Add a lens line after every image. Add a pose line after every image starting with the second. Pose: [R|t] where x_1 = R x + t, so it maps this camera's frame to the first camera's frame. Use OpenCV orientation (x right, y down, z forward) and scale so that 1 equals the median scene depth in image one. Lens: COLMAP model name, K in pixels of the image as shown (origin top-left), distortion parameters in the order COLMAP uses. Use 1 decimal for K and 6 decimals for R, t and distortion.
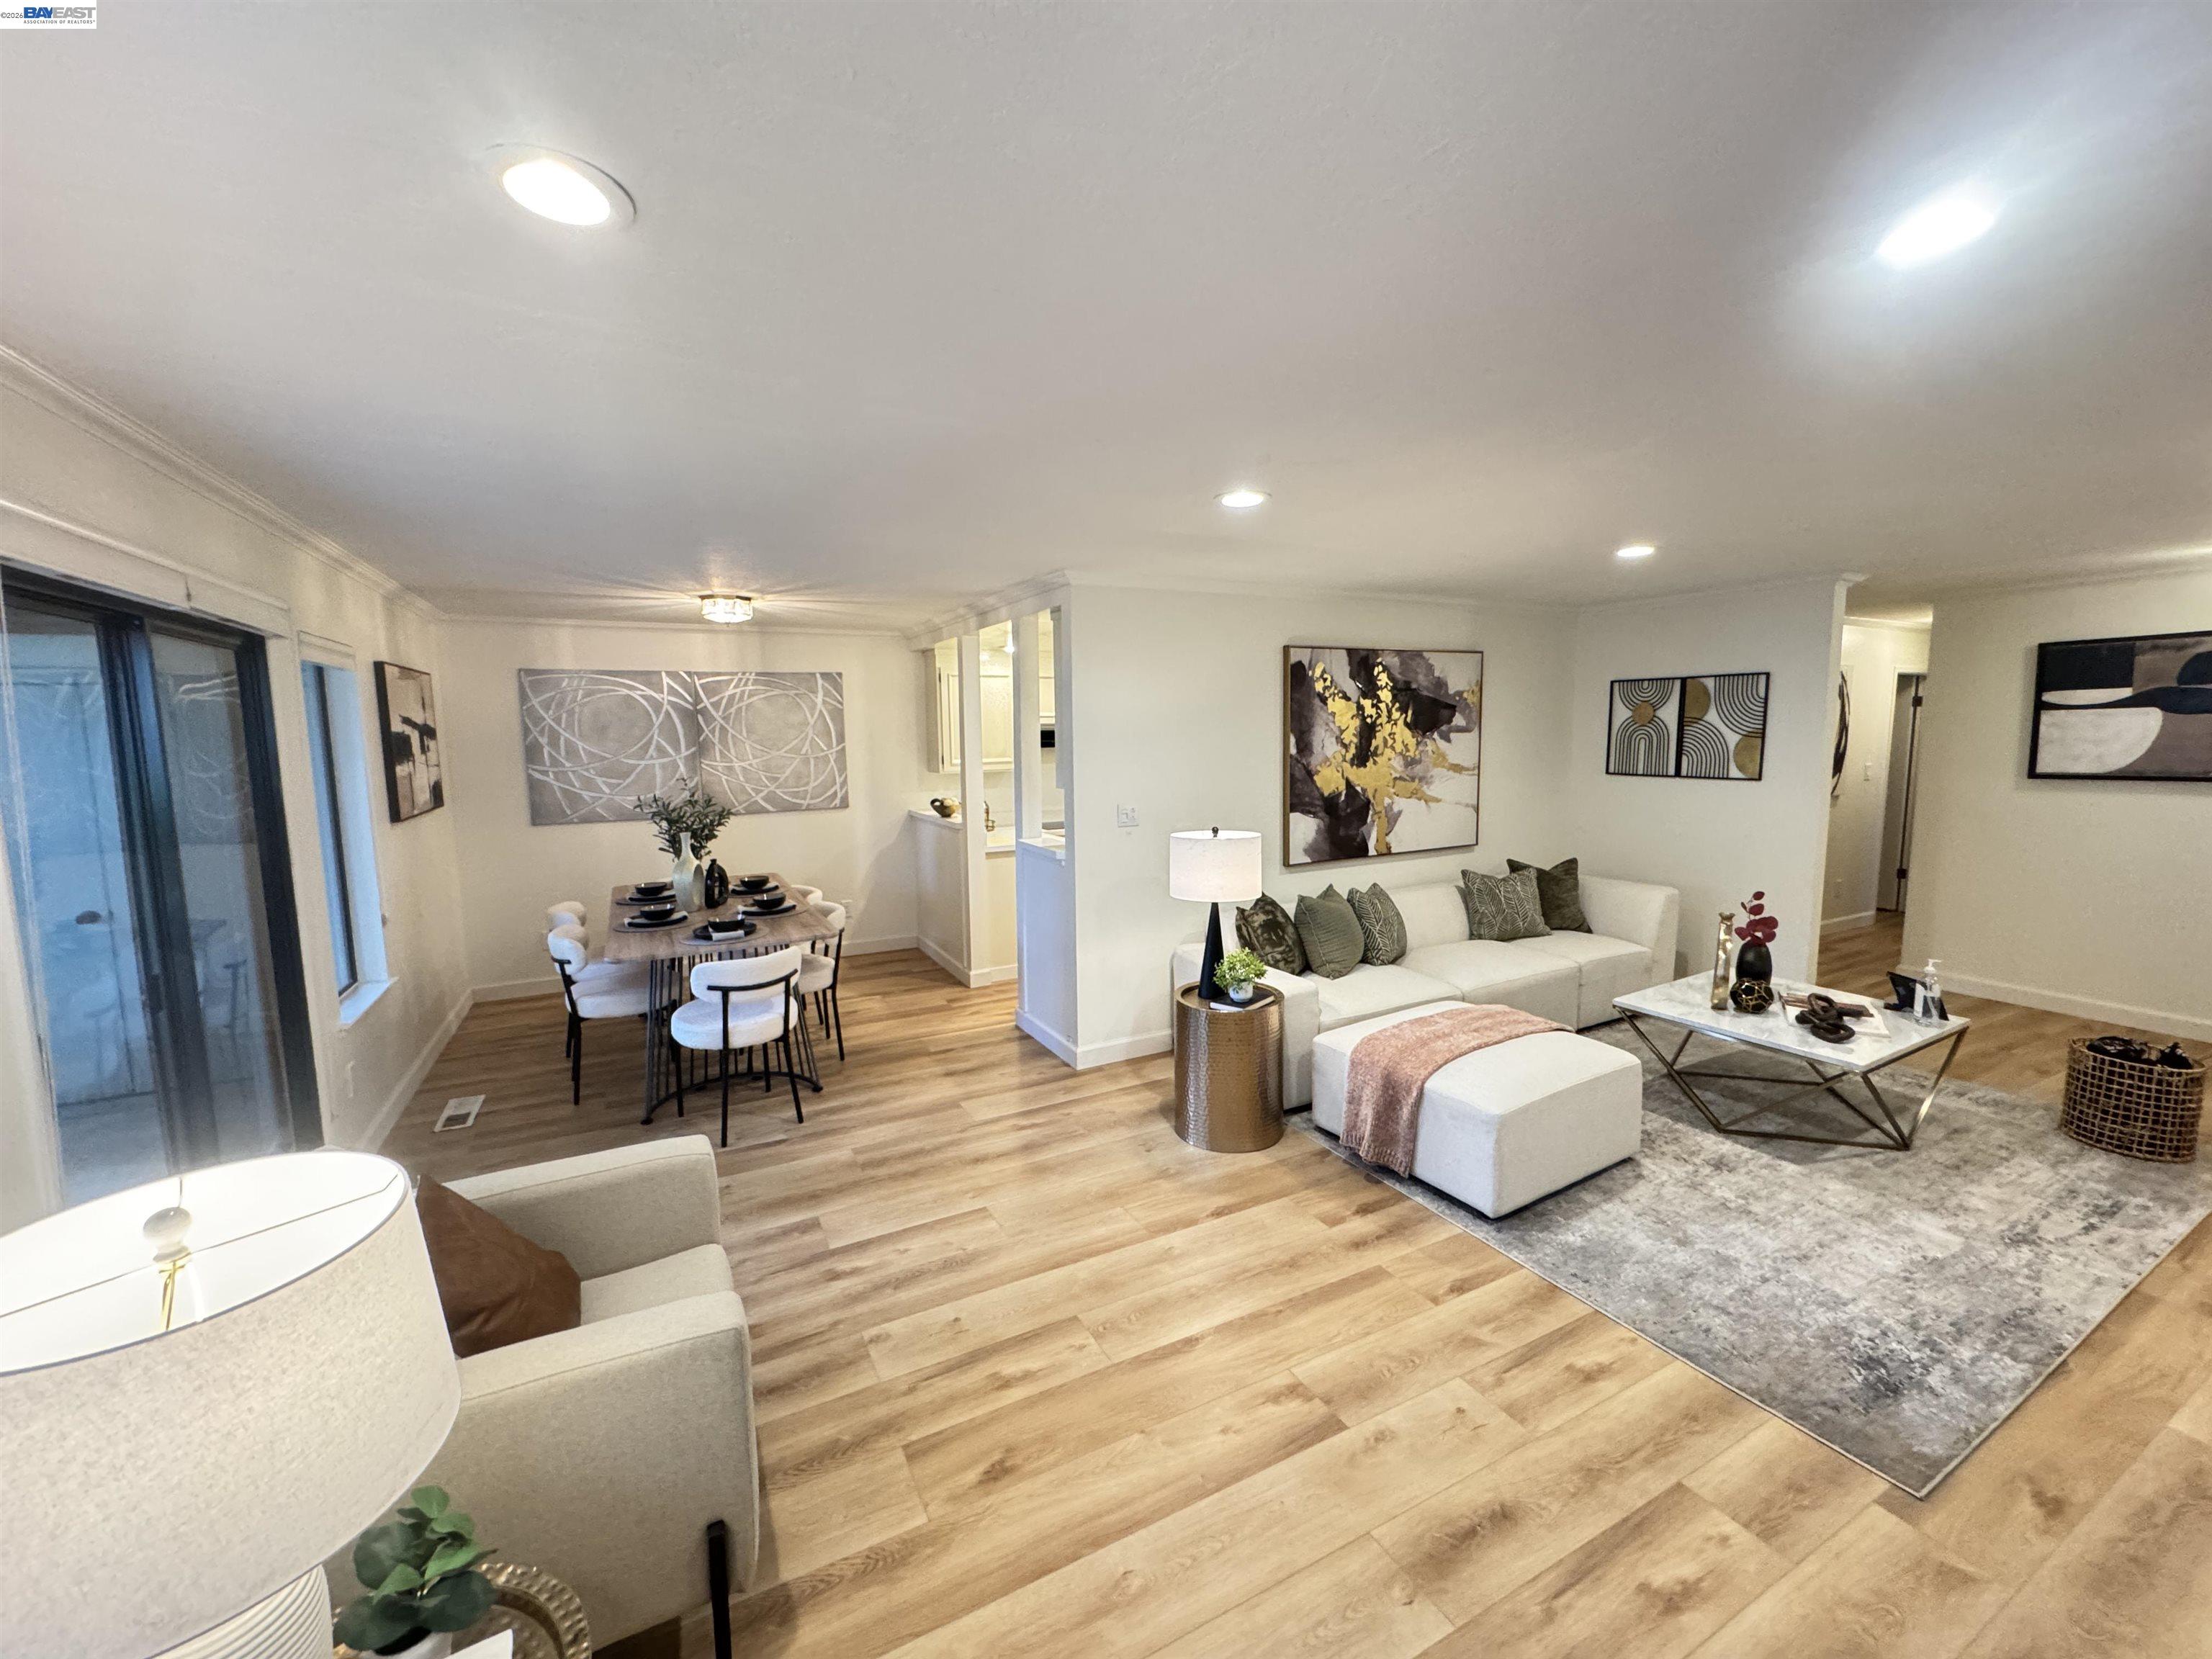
lens RADIAL K [[886.8, 0, 1106.0], [0, 886.8, 829.5], [0, 0, 1]] dist [-0.000769, -0.000743]
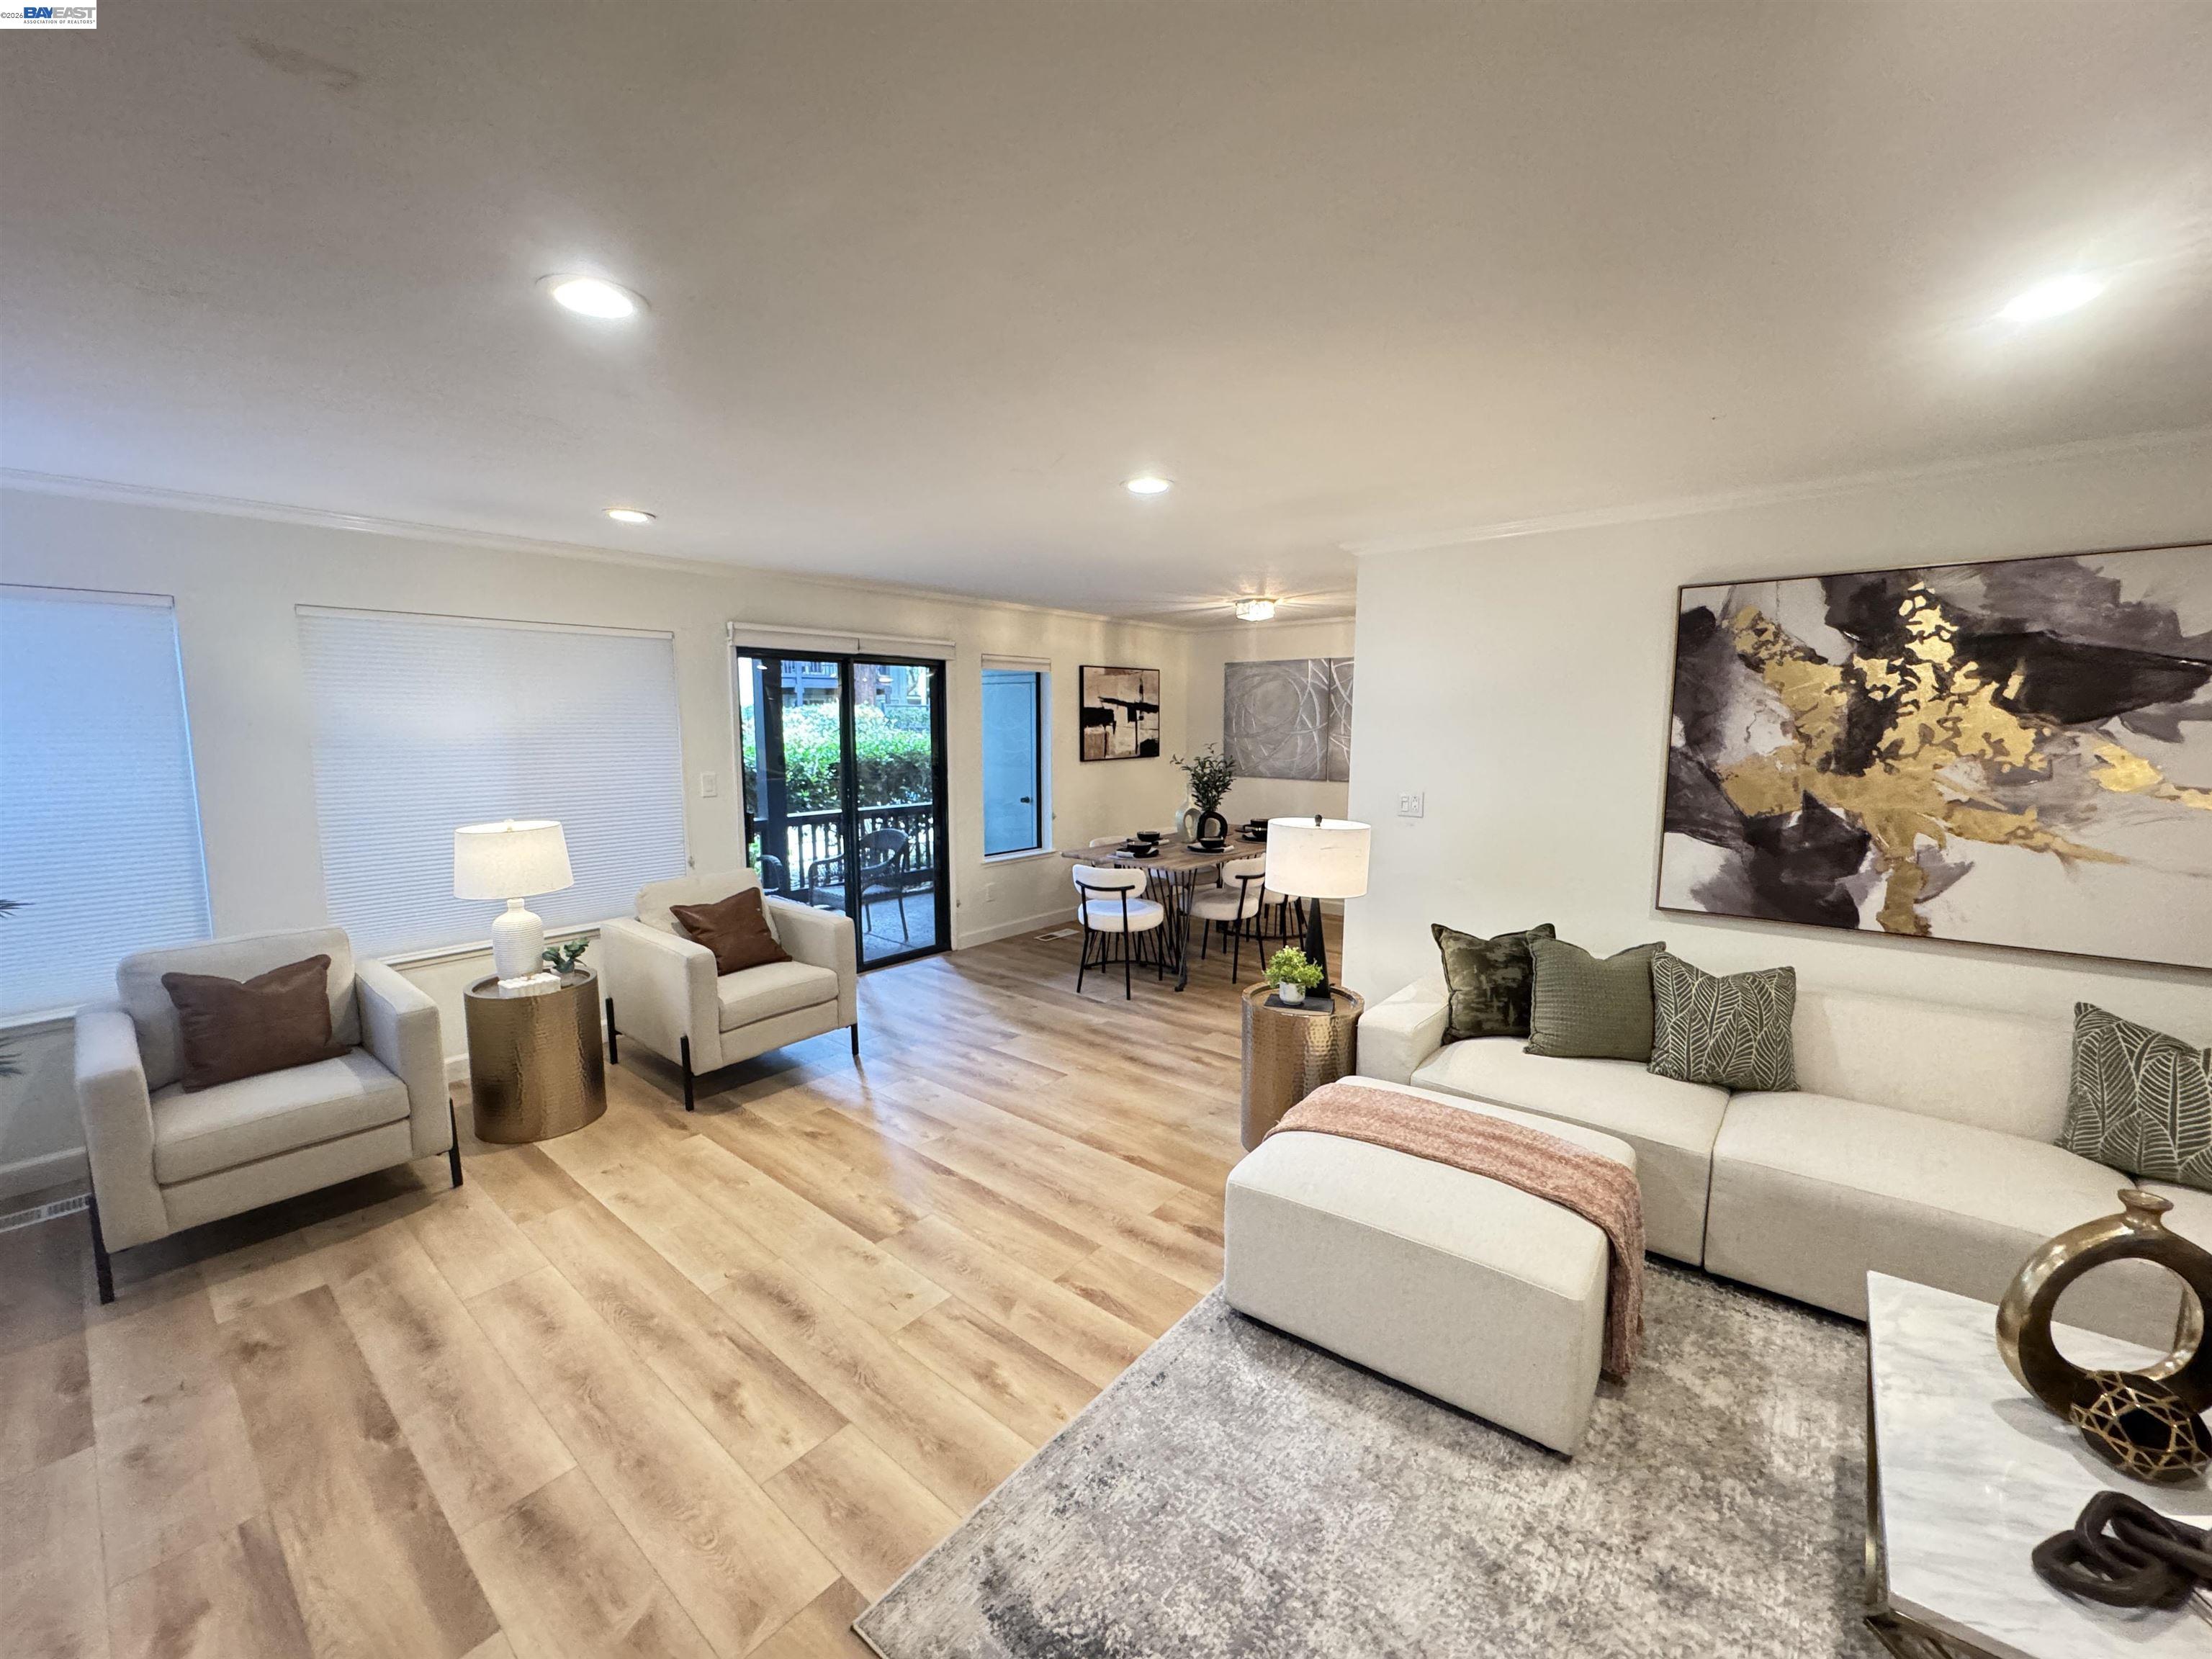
lens RADIAL K [[886.8, 0, 1106.0], [0, 886.8, 829.5], [0, 0, 1]] dist [-0.000769, -0.000743]
pose [[0.385242, 0.130113, -0.913597, 0.660277], [-0.108700, 0.989516, 0.095089, -0.038522], [0.916391, 0.062676, 0.395347, 0.329724]]
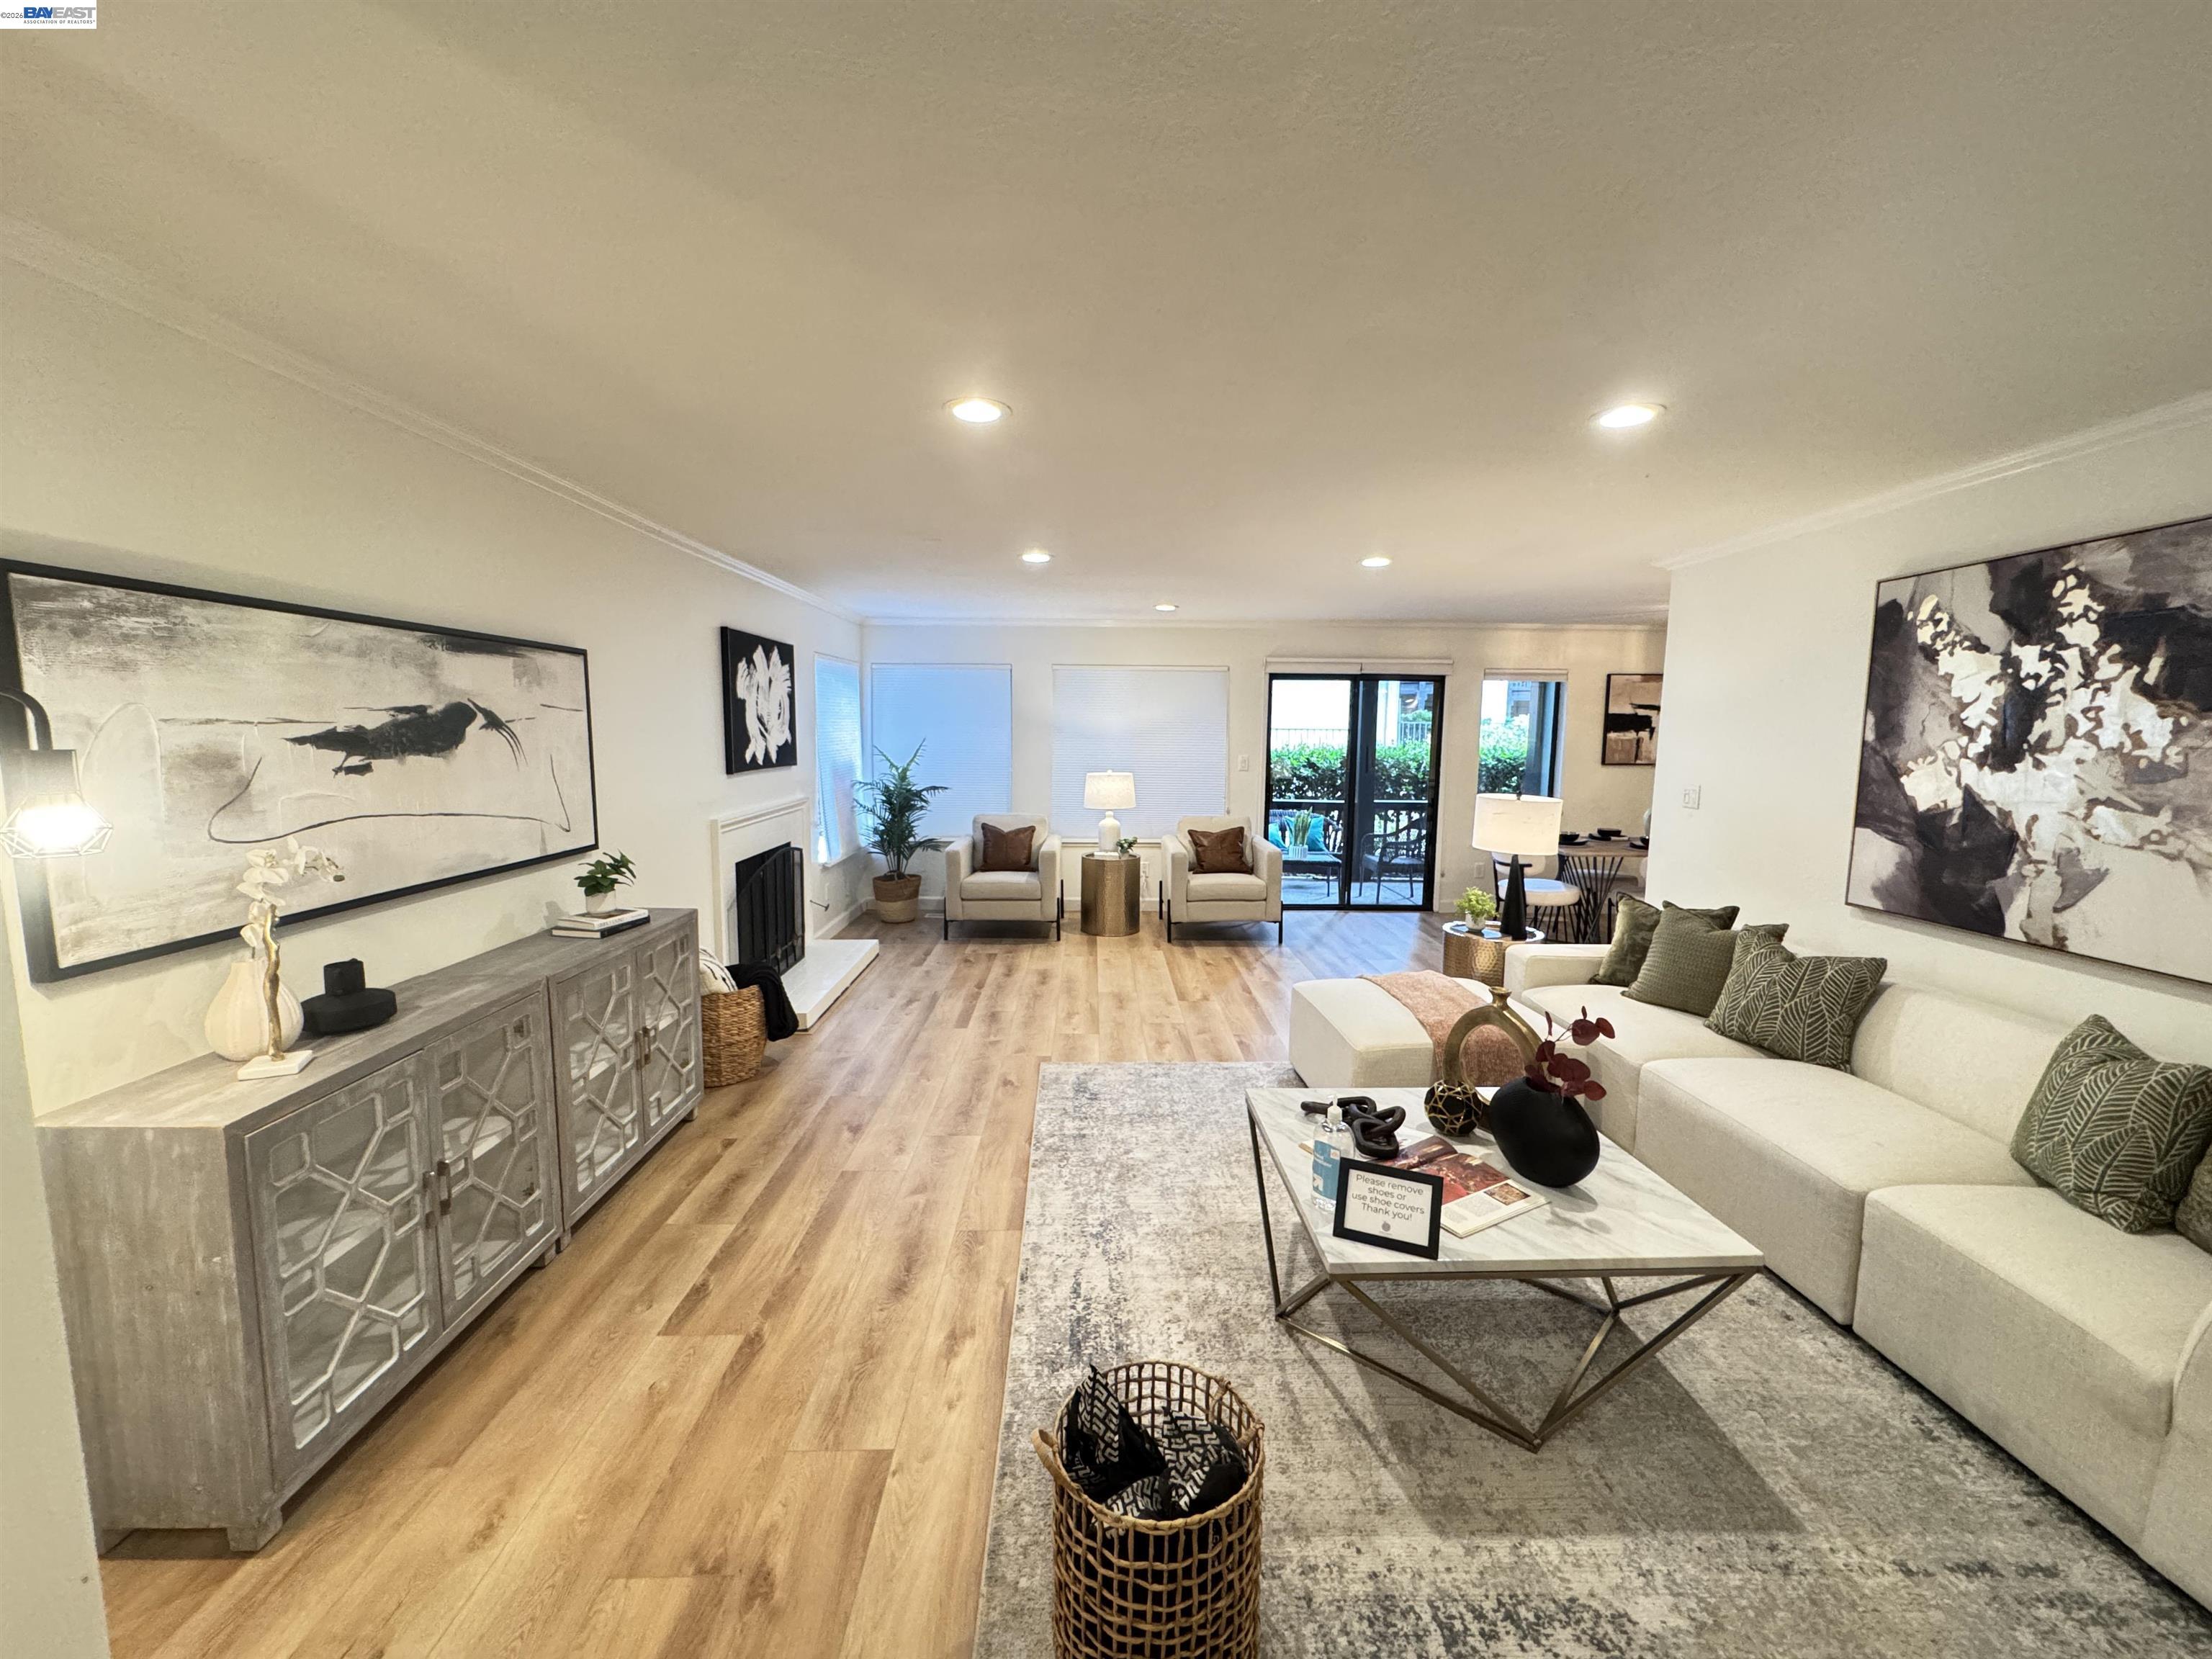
lens RADIAL K [[886.8, 0, 1106.0], [0, 886.8, 829.5], [0, 0, 1]] dist [-0.000769, -0.000743]
pose [[-0.448567, 0.111125, -0.886814, 1.060416], [-0.101251, 0.979534, 0.173958, -0.076316], [0.887995, 0.167823, -0.428135, 0.772324]]
